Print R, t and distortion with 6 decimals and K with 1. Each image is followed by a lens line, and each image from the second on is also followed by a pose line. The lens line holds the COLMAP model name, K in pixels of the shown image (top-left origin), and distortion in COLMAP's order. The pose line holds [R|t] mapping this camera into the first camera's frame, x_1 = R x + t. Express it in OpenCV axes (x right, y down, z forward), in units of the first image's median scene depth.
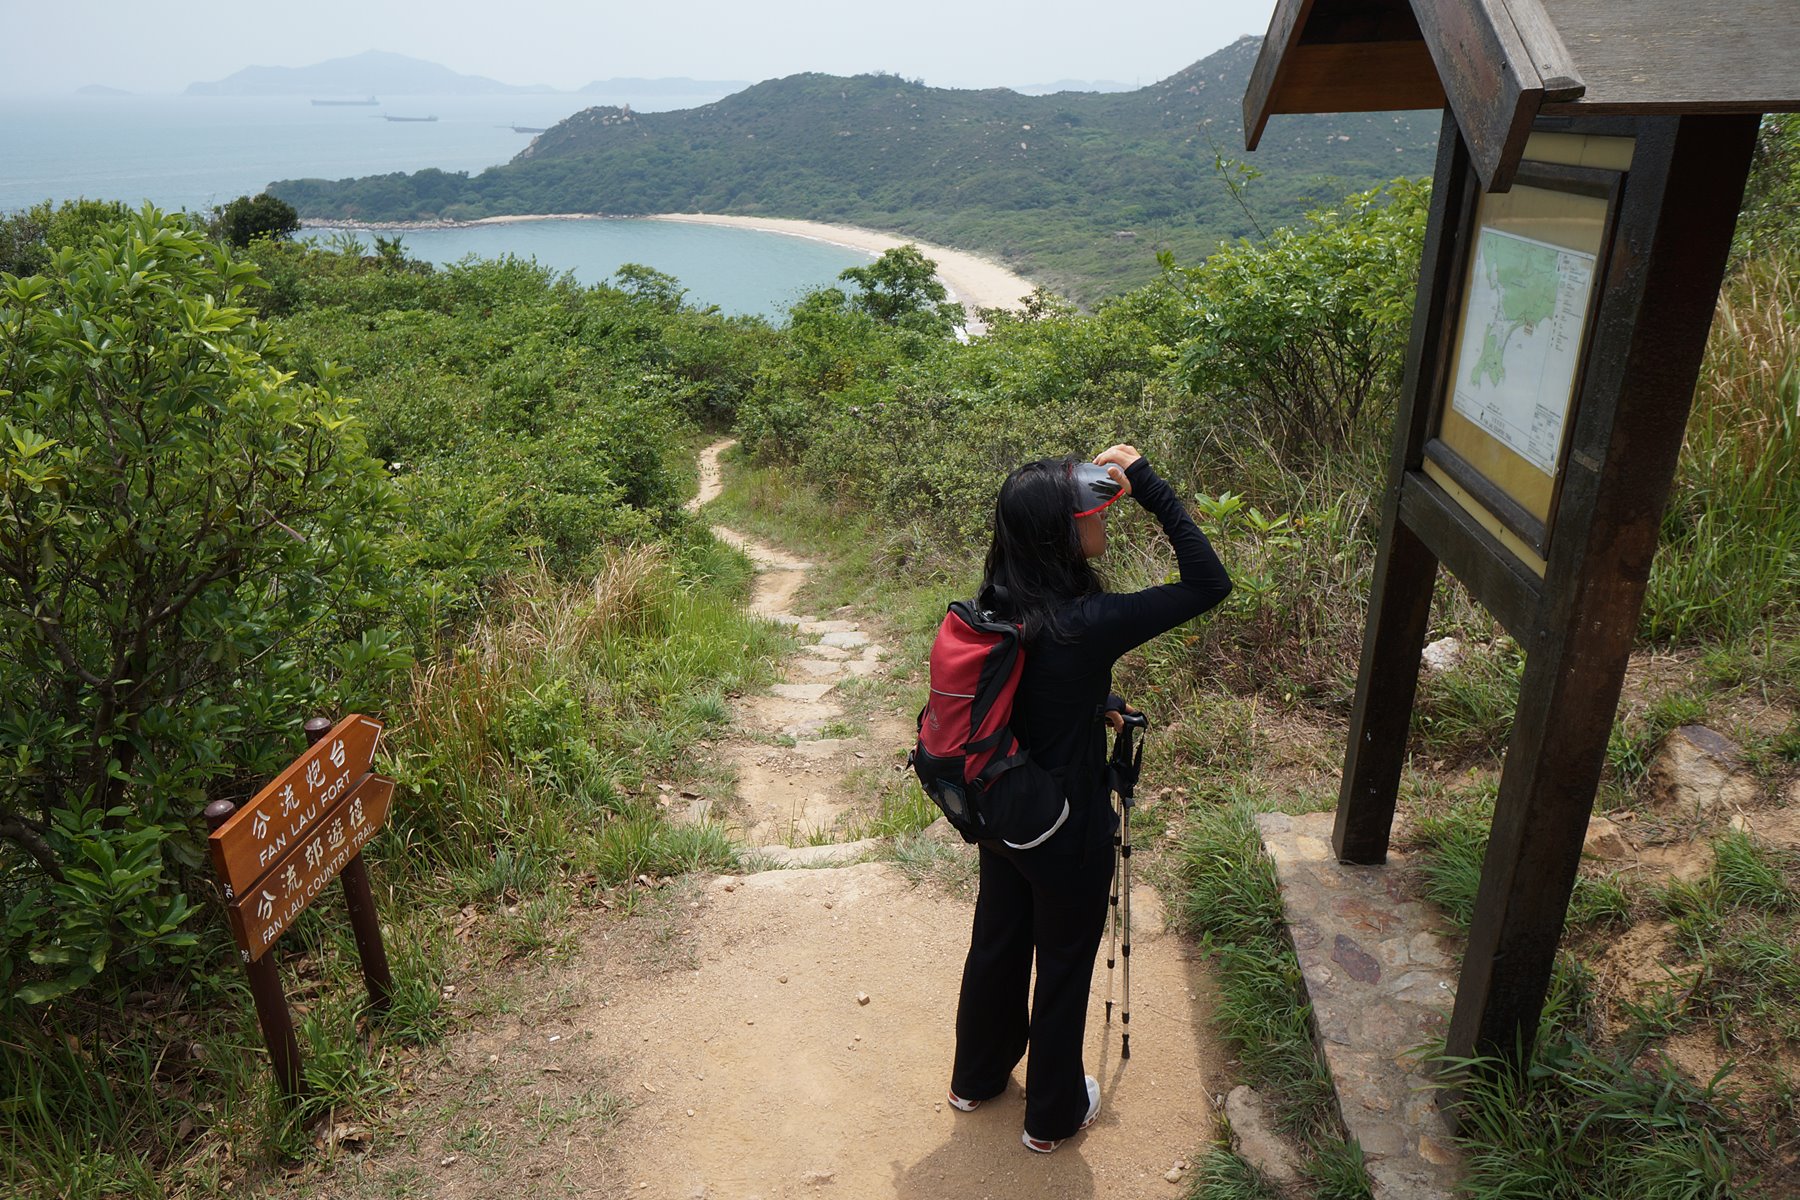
lens RADIAL K [[1263.0, 0, 883.3], [0, 1263.0, 596.0], [0, 0, 1]] dist [0.003193, 0.002588]
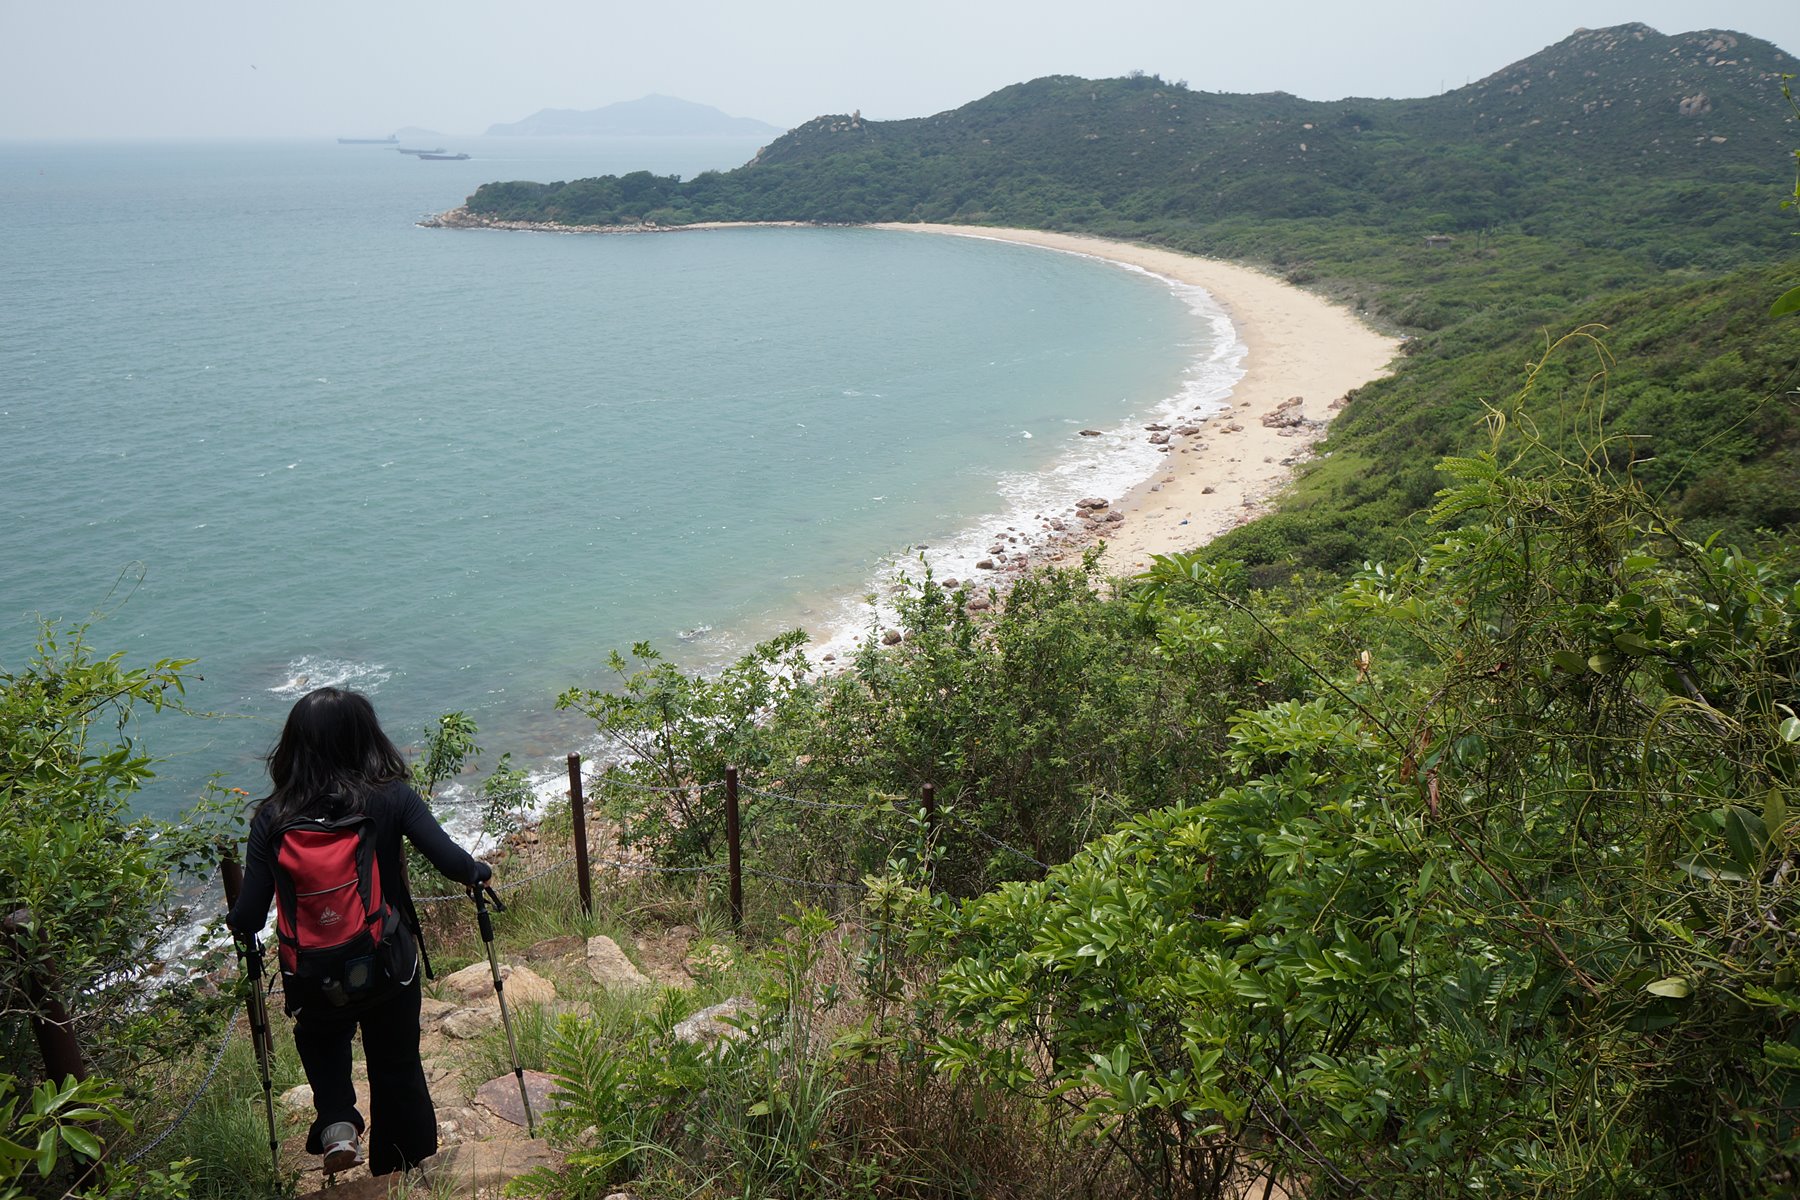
lens RADIAL K [[1263.0, 0, 883.3], [0, 1263.0, 596.0], [0, 0, 1]] dist [0.003193, 0.002588]
pose [[0.981727, 0.066670, -0.178236, 0.006386], [-0.072191, 0.997086, -0.024666, -0.016322], [0.176072, 0.037082, 0.983679, 0.139186]]
